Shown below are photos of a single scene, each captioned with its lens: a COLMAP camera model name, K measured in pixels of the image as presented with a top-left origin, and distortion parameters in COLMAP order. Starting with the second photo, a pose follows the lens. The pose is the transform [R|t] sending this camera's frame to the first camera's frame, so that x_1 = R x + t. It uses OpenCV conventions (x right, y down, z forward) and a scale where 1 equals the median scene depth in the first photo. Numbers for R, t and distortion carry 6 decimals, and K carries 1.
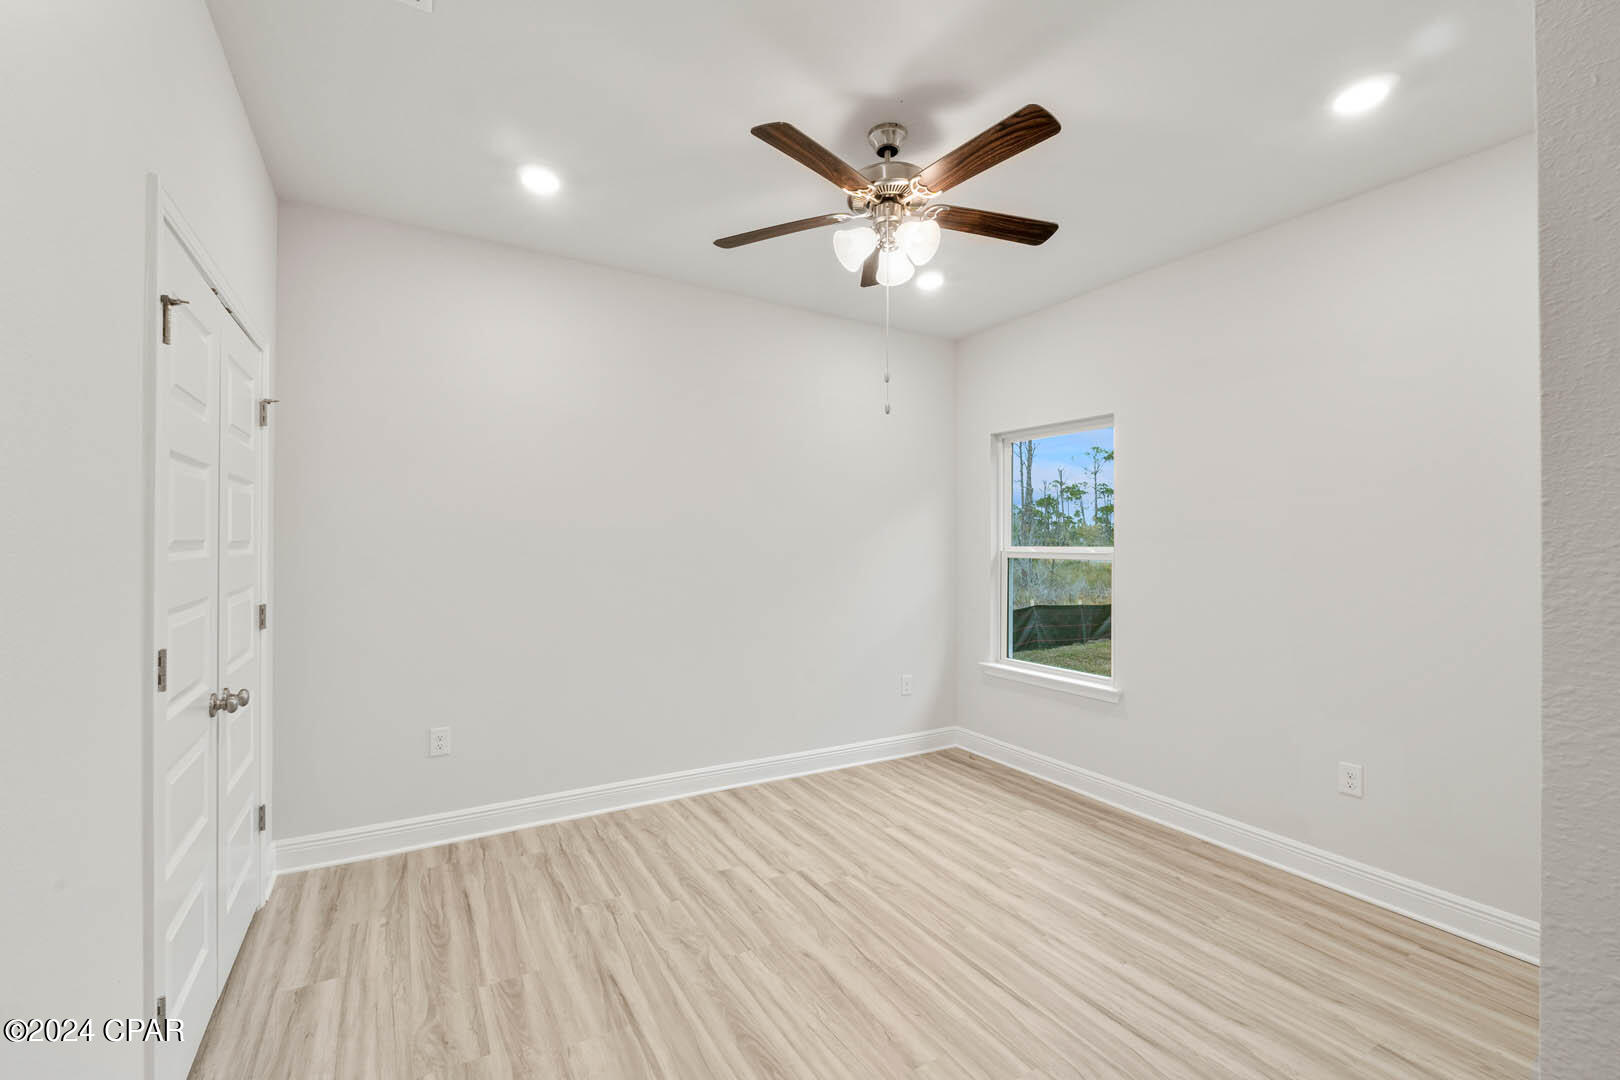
lens RADIAL K [[676.5, 0, 807.4], [0, 676.5, 545.6], [0, 0, 1]] dist [-0.010555, 0.000894]
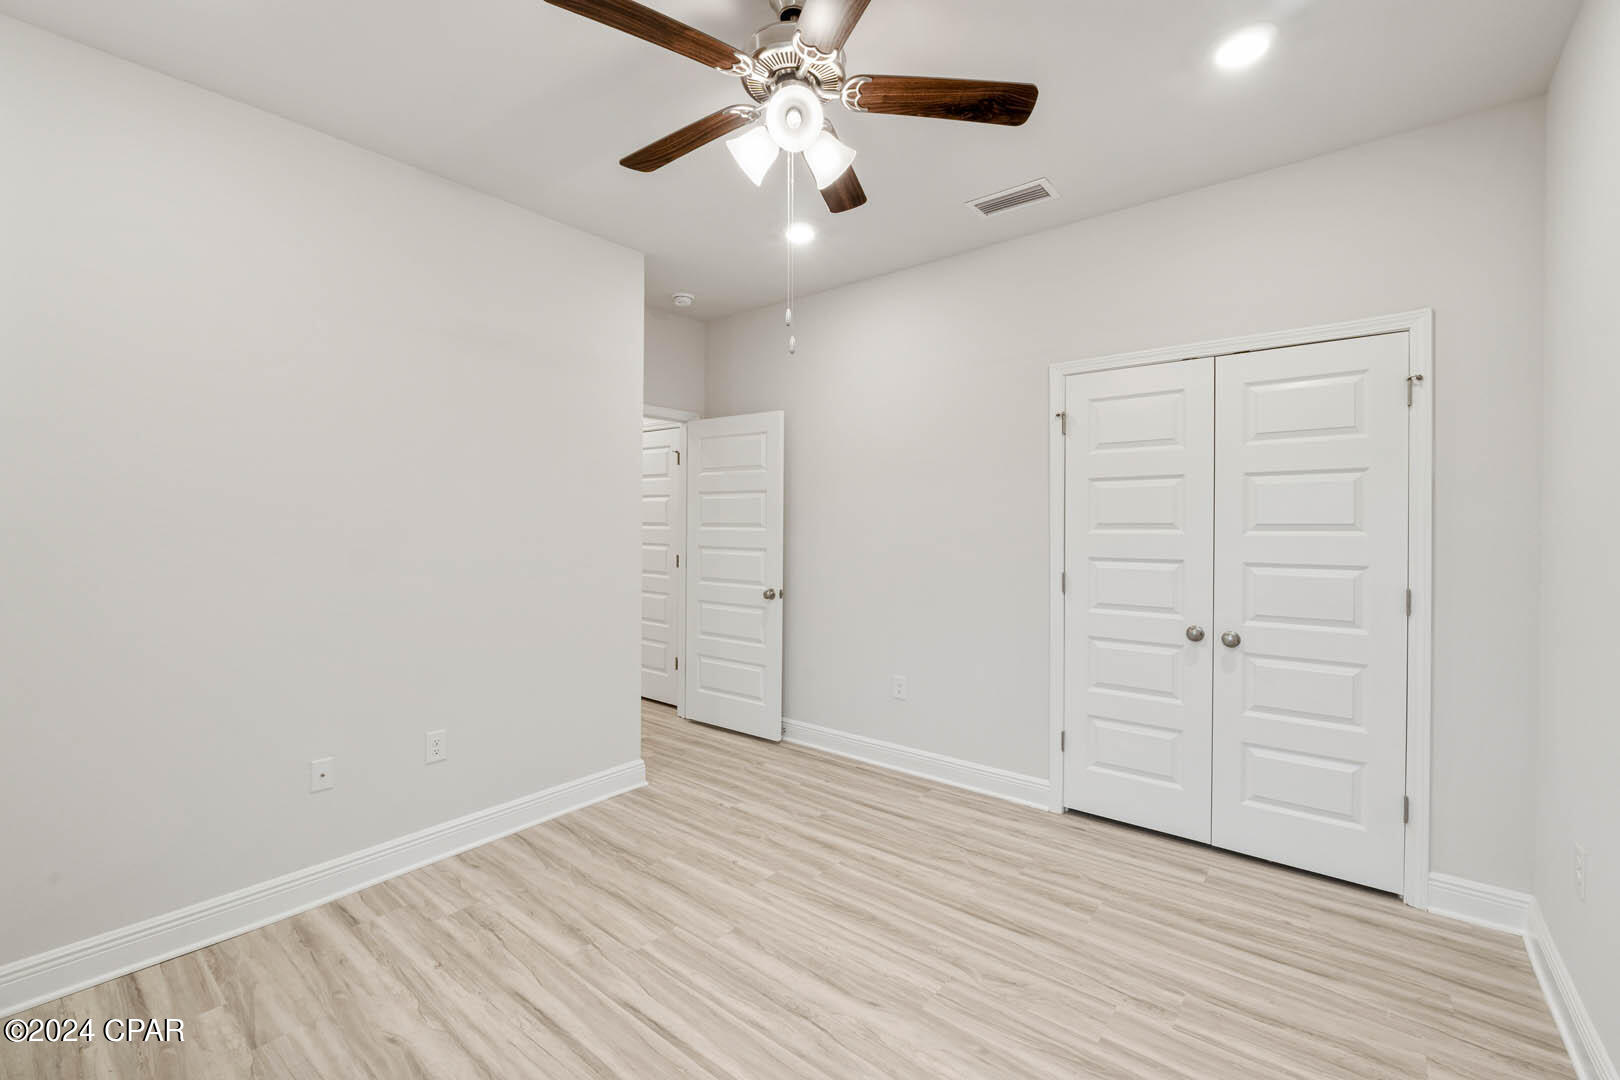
lens RADIAL K [[676.5, 0, 814.9], [0, 676.5, 533.0], [0, 0, 1]] dist [-0.010555, 0.000894]
pose [[-0.936959, -0.008063, -0.349345, 0.382170], [-0.010491, 0.999932, 0.005060, 0.008124], [0.349281, 0.008406, -0.936980, 1.824439]]
